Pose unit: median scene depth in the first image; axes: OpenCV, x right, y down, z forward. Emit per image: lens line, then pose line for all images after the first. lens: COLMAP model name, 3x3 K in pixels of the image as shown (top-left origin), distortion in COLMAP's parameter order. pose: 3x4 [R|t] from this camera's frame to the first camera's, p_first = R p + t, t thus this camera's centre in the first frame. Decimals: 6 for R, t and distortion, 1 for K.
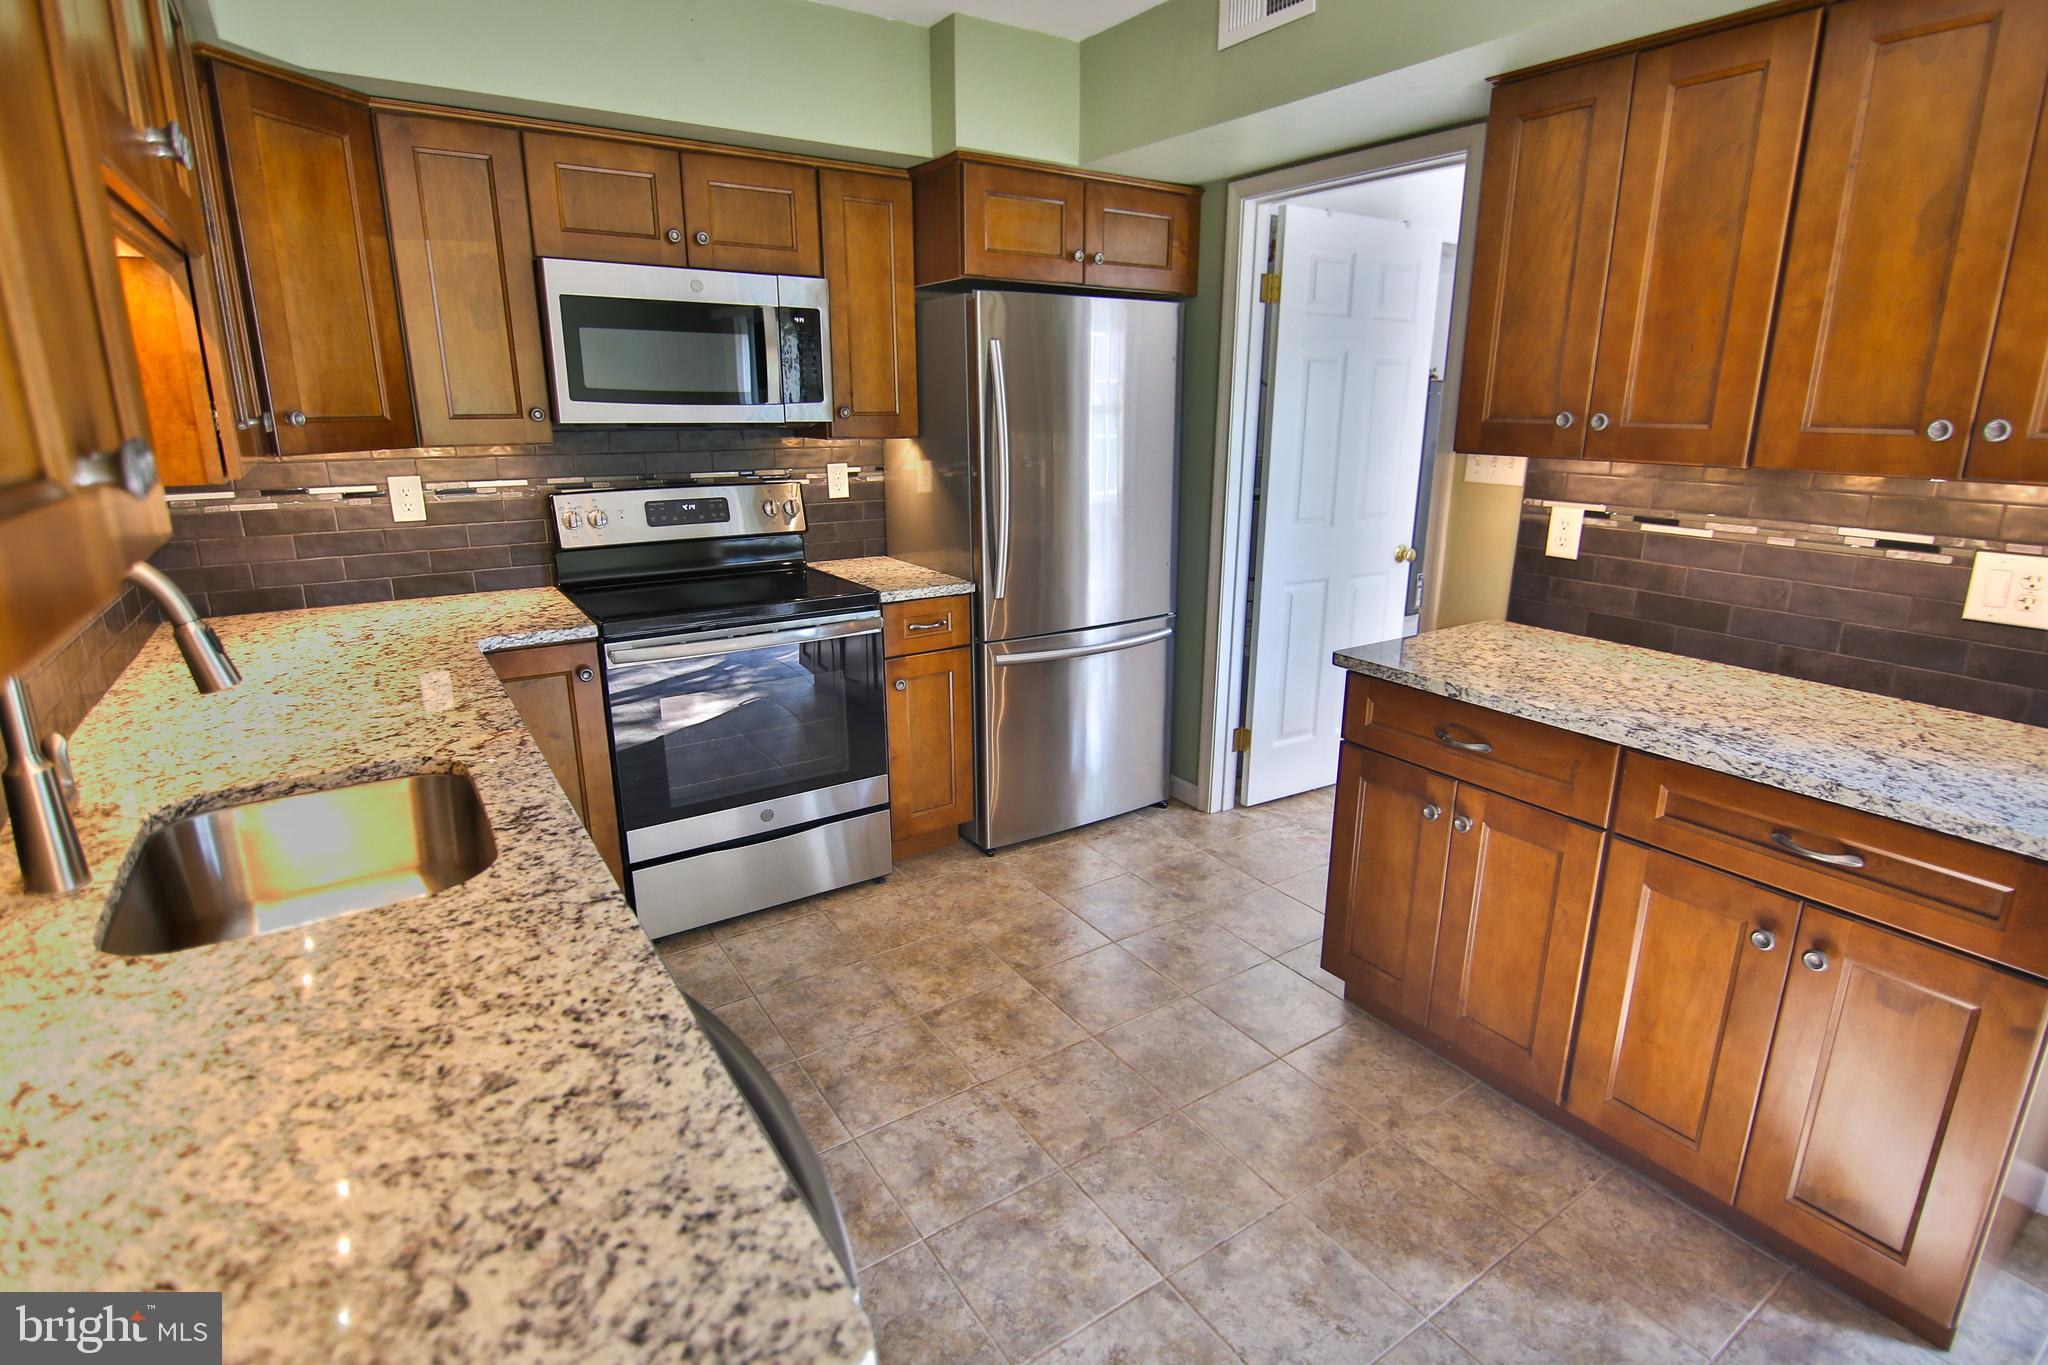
lens RADIAL K [[988.7, 0, 1019.5], [0, 988.7, 663.6], [0, 0, 1]] dist [-0.020392, 0.000224]
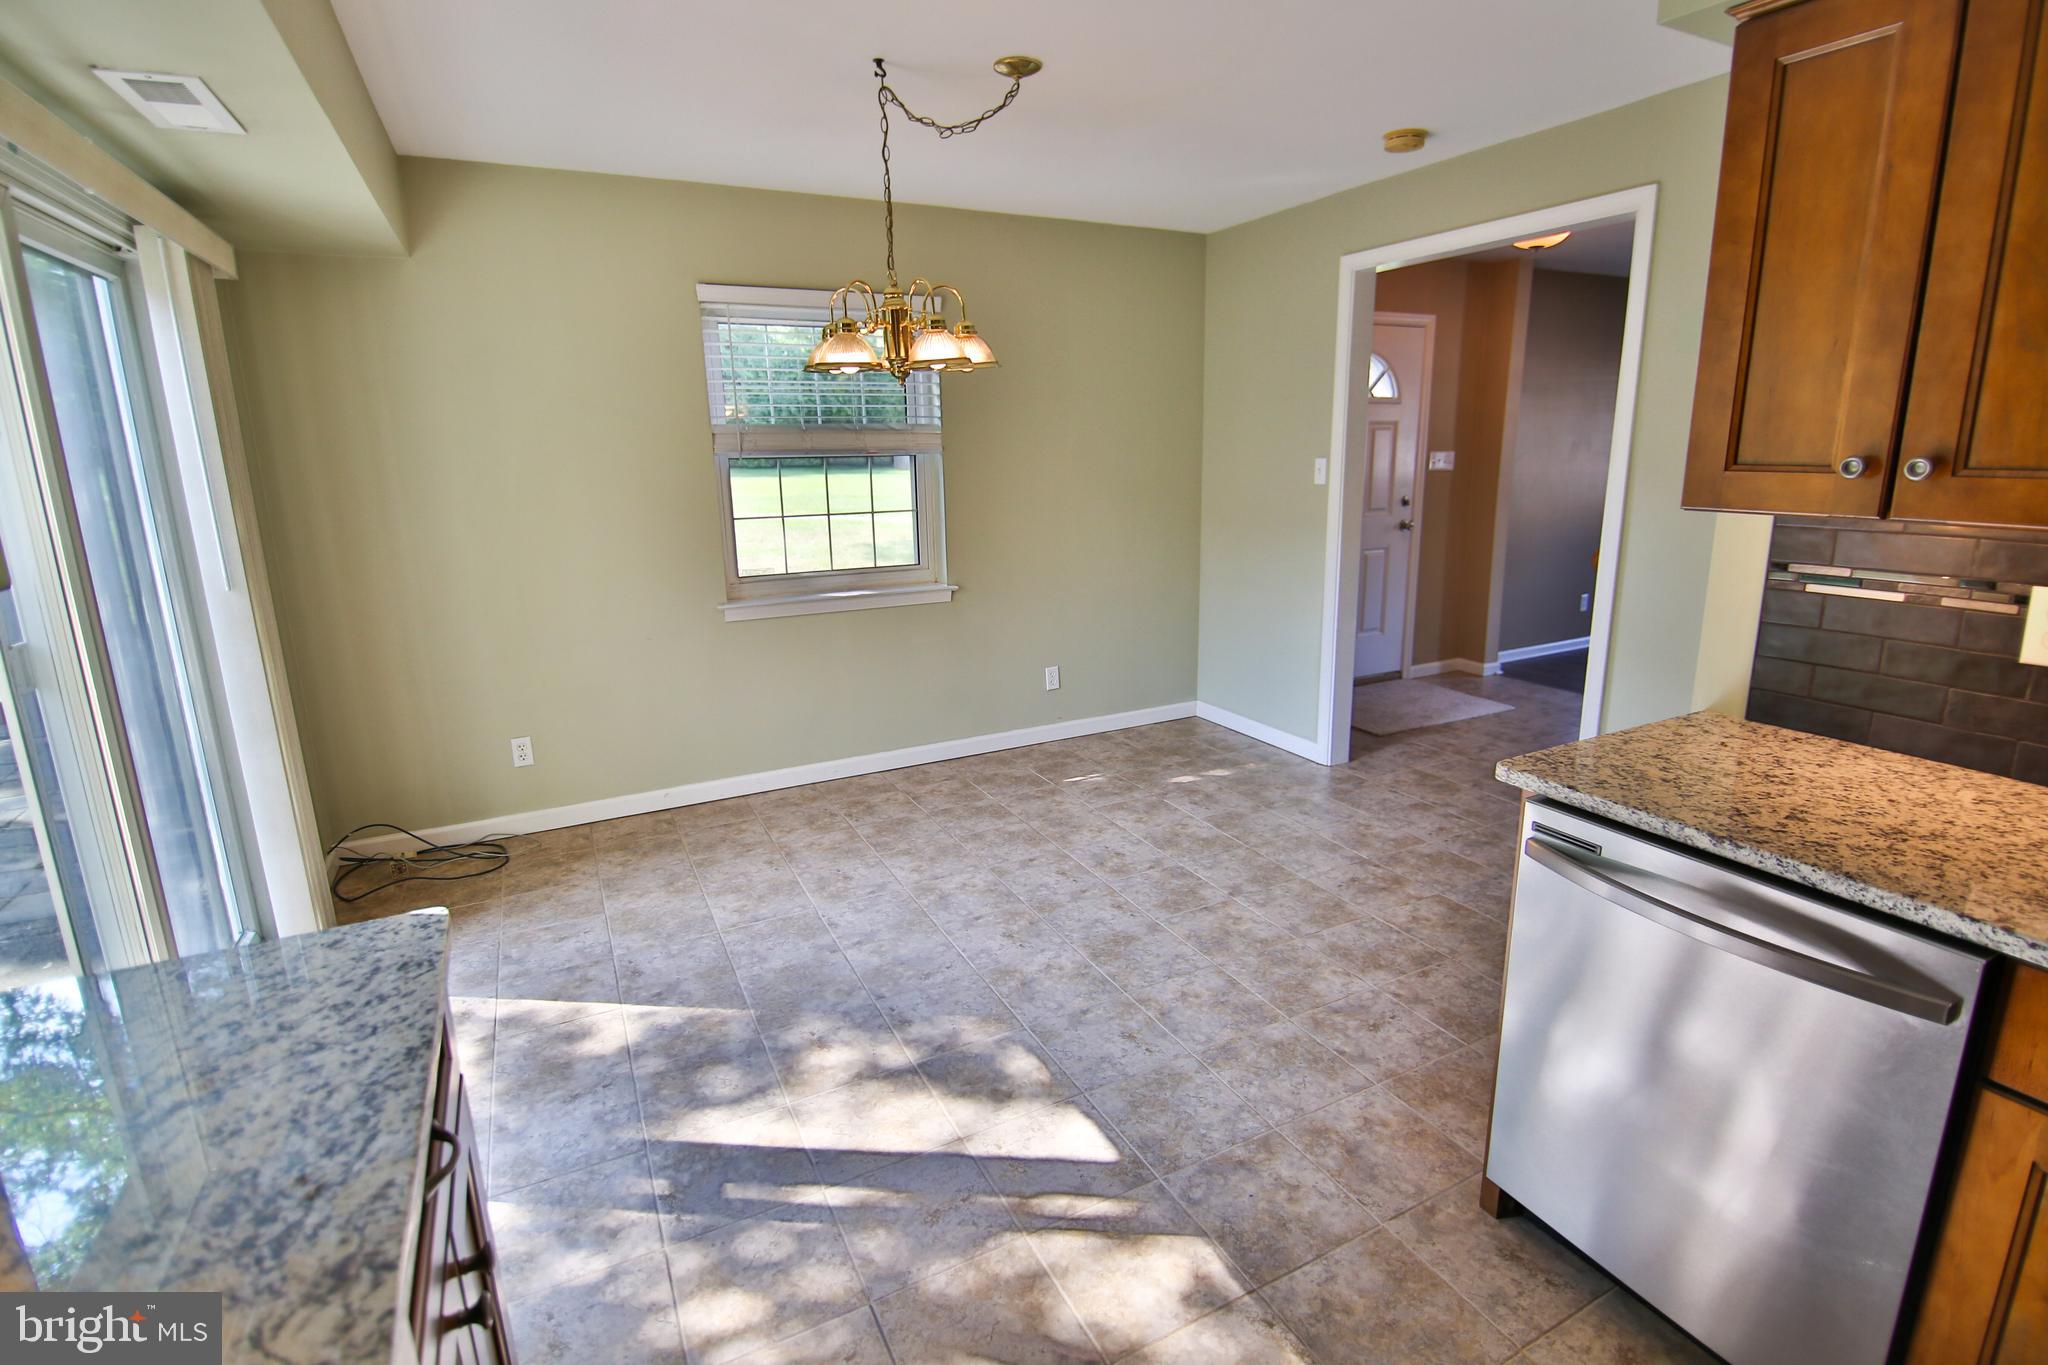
lens RADIAL K [[948.3, 0, 1027.8], [0, 948.3, 646.3], [0, 0, 1]] dist [-0.000313, -0.007876]
pose [[-0.993680, -0.010479, 0.111762, 0.207316], [0.041545, 0.890602, 0.452883, -0.213123], [-0.104281, 0.454663, -0.884537, 0.768915]]
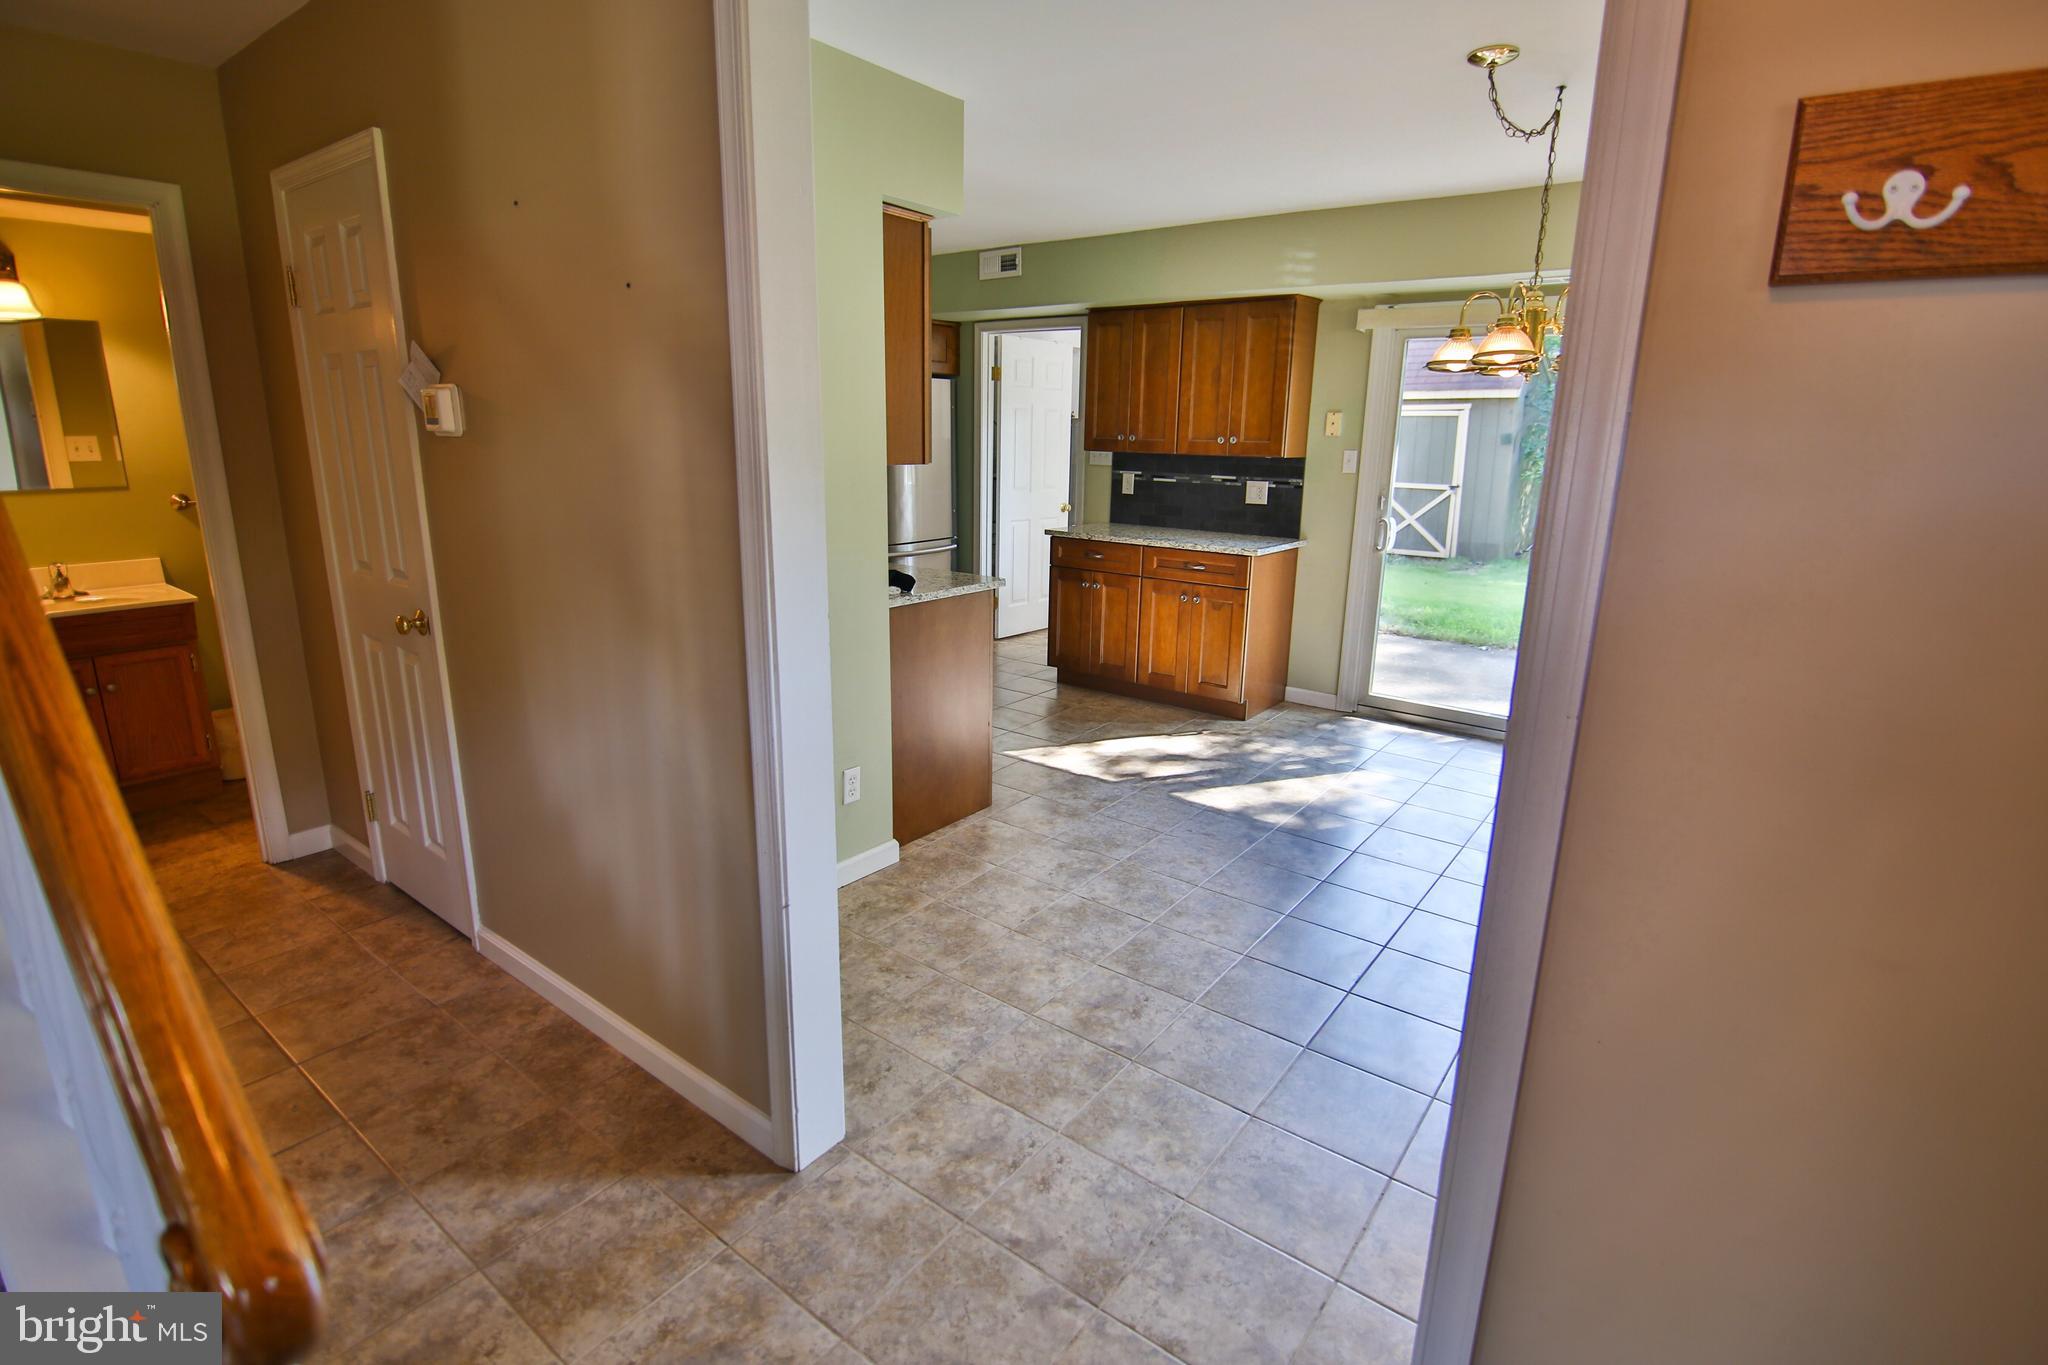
lens RADIAL K [[981.6, 0, 1033.2], [0, 981.6, 659.1], [0, 0, 1]] dist [-0.000698, -0.012376]
pose [[0.940344, -0.065156, 0.333927, -0.467817], [0.073522, 0.997216, -0.012462, 0.287223], [-0.332185, 0.036270, 0.942517, -1.102803]]
